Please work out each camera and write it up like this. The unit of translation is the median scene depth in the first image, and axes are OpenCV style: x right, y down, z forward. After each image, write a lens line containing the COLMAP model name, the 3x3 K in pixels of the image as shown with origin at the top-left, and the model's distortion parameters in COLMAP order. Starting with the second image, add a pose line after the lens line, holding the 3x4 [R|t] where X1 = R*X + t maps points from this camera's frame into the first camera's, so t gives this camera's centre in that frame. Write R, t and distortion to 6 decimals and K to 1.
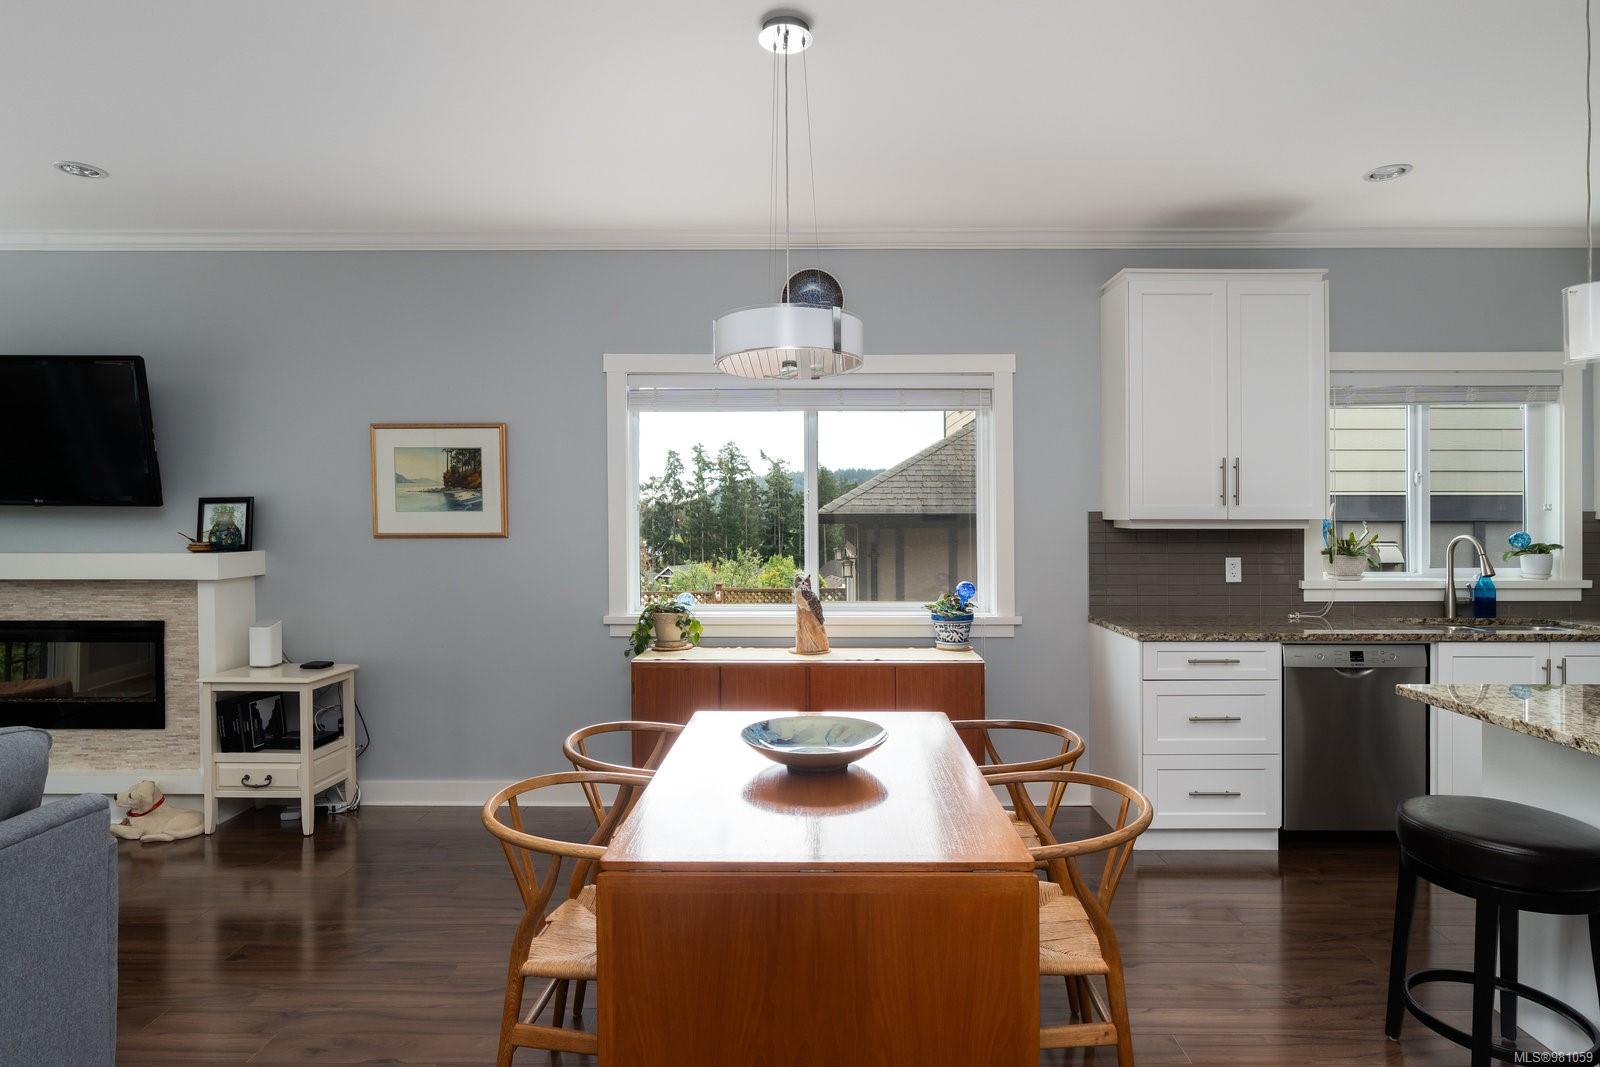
lens RADIAL K [[872.6, 0, 816.0], [0, 872.6, 520.9], [0, 0, 1]] dist [-0.011900, 0.006625]
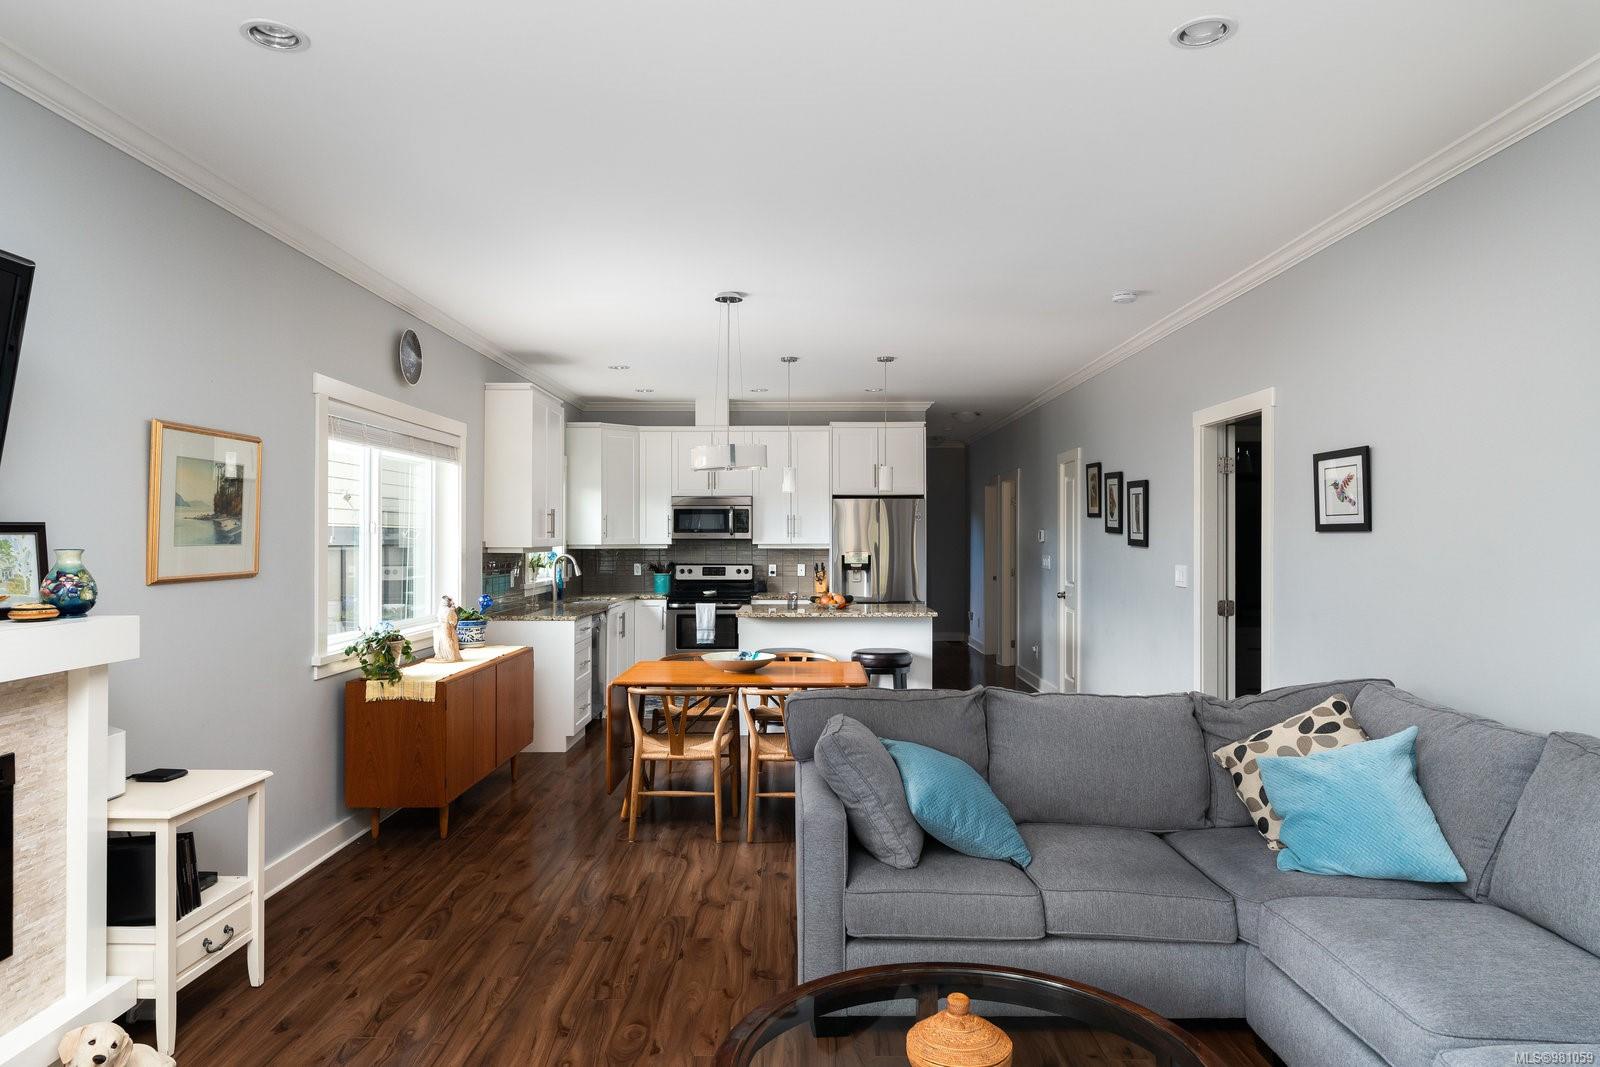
lens RADIAL K [[1000.4, 0, 797.0], [0, 1000.4, 529.7], [0, 0, 1]] dist [-0.008385, 0.003136]
pose [[0.002405, 0.008038, 0.999965, -1.353081], [0.005323, 0.999953, -0.008051, -0.015423], [-0.999983, 0.005342, 0.002362, 0.508359]]
